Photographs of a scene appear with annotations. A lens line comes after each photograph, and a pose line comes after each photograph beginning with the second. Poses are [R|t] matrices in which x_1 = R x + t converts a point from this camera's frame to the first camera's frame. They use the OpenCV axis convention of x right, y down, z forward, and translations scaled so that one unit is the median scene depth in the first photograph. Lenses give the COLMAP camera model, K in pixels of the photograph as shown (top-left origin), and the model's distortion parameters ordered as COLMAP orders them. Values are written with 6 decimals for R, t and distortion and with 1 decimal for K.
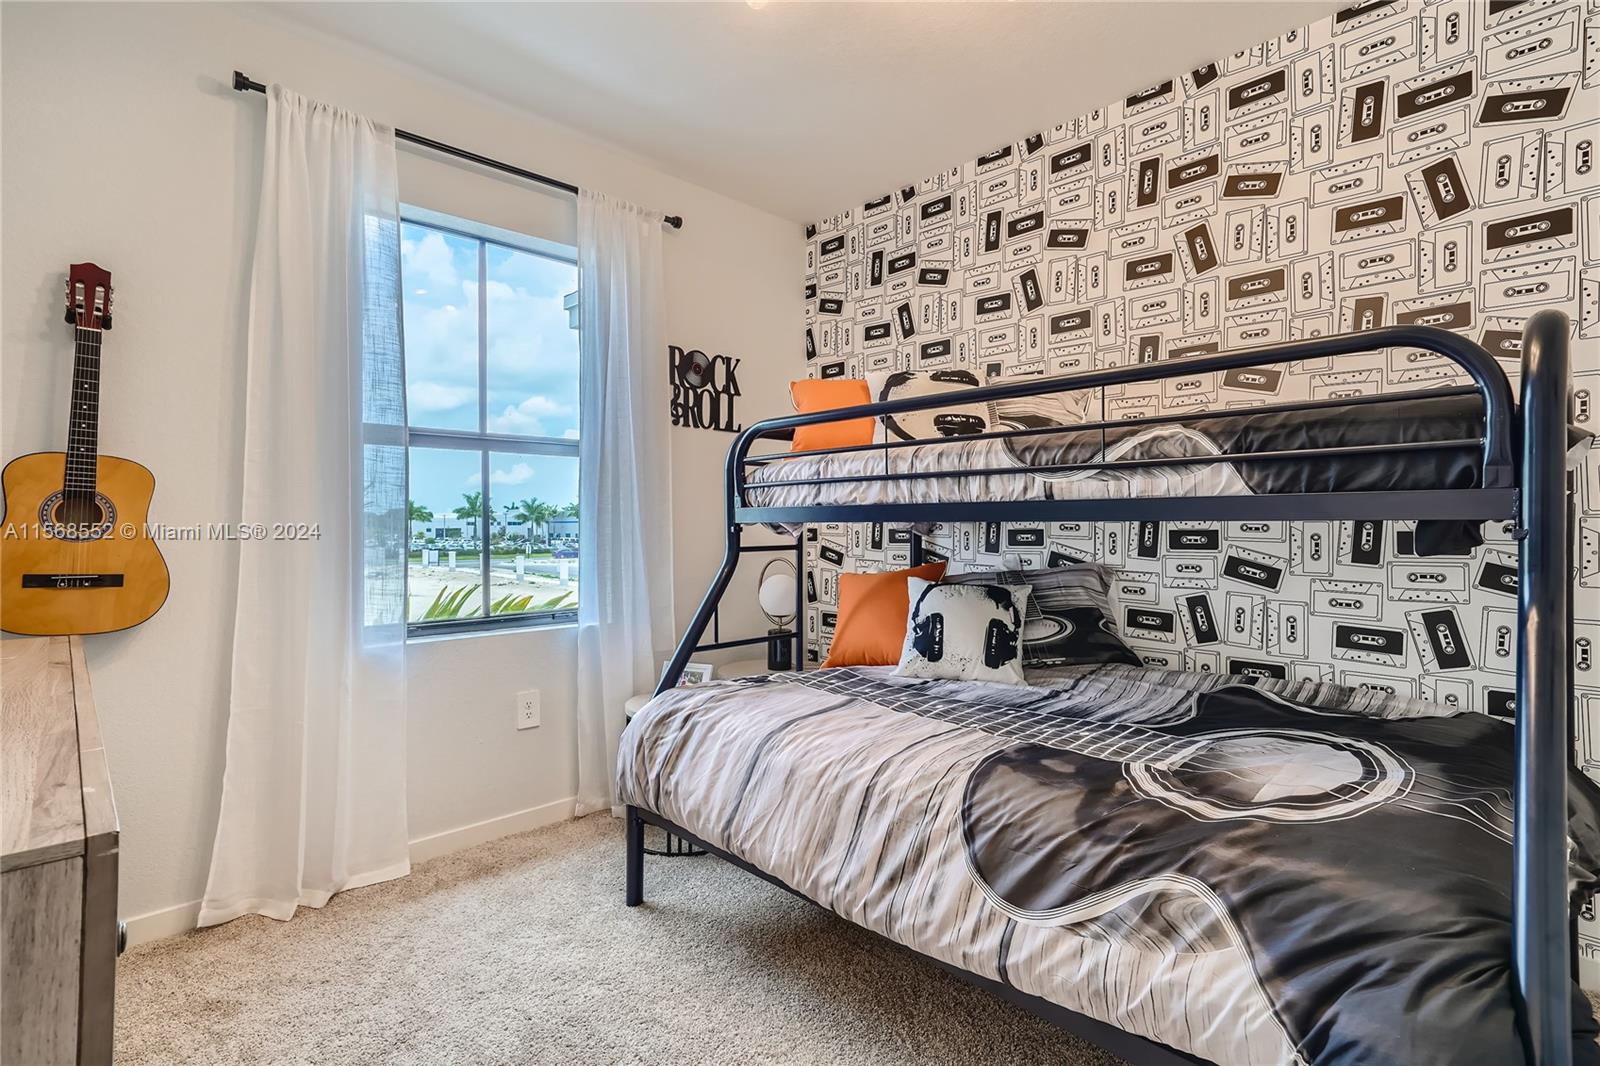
lens RADIAL K [[753.7, 0, 800.0], [0, 753.7, 531.2], [0, 0, 1]] dist [0.004091, 0.000857]
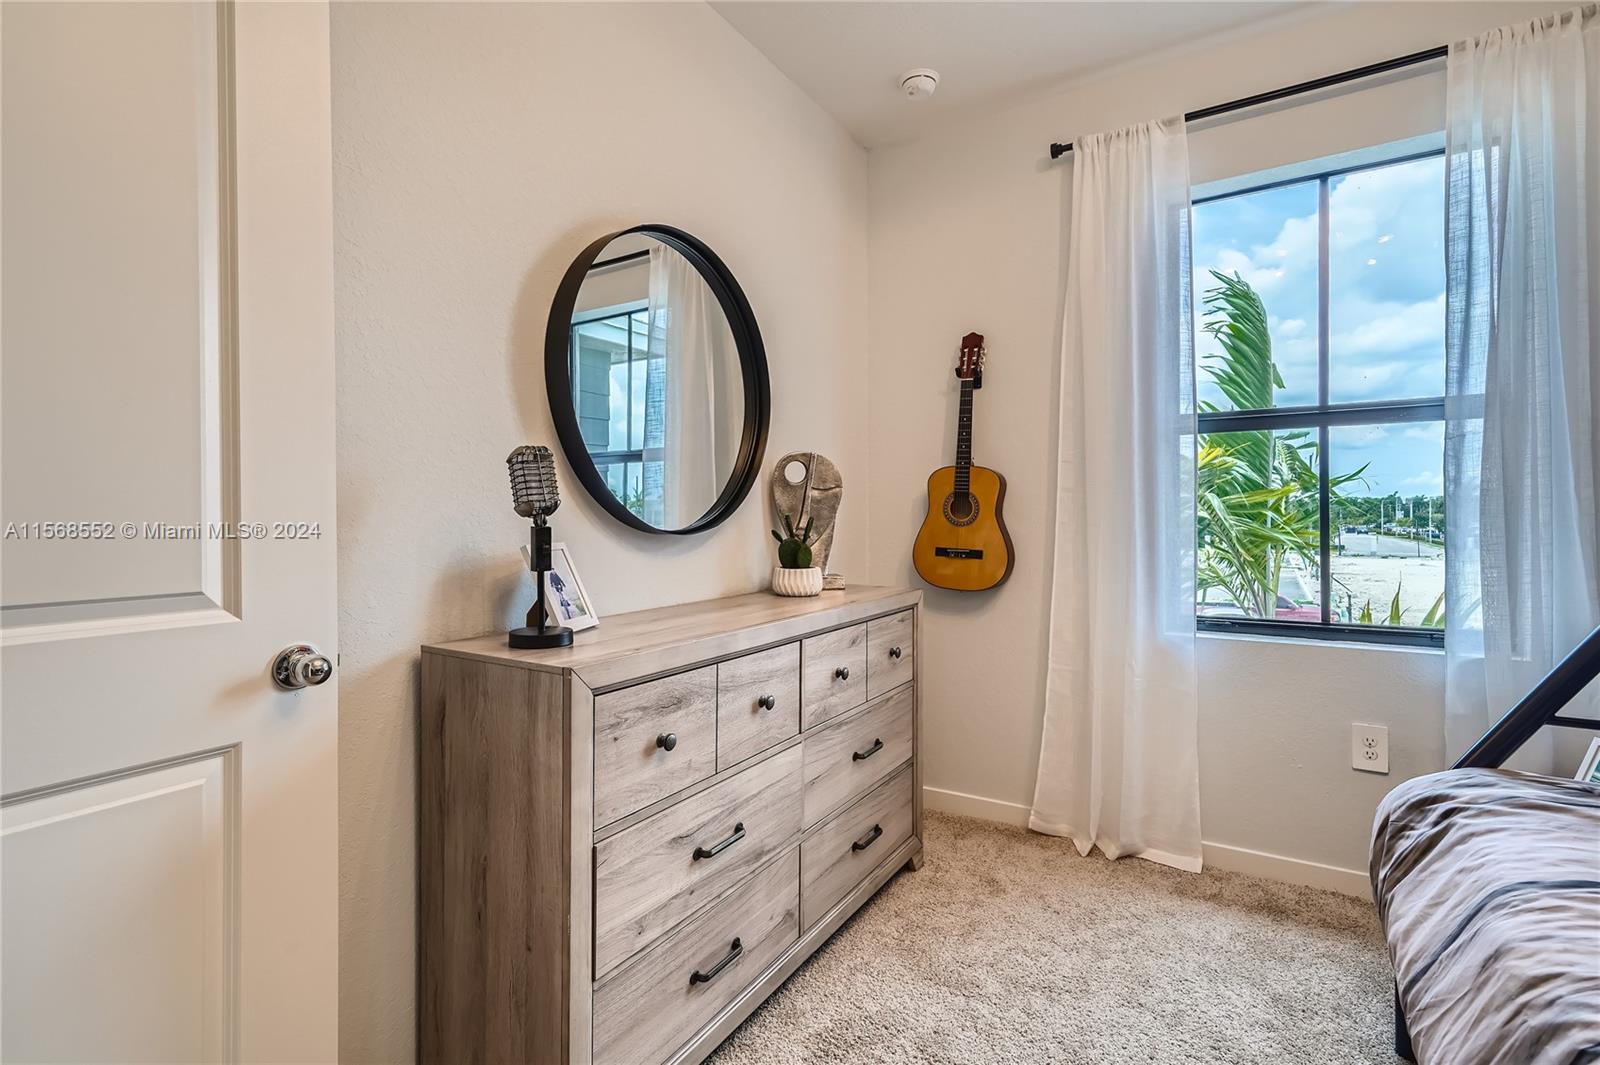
lens RADIAL K [[753.7, 0, 802.4], [0, 753.7, 526.5], [0, 0, 1]] dist [0.004091, 0.000857]
pose [[0.254076, 0.014431, -0.967077, 0.326488], [-0.006565, 0.999891, 0.013196, -0.003137], [0.967162, 0.002996, 0.254143, 0.288911]]
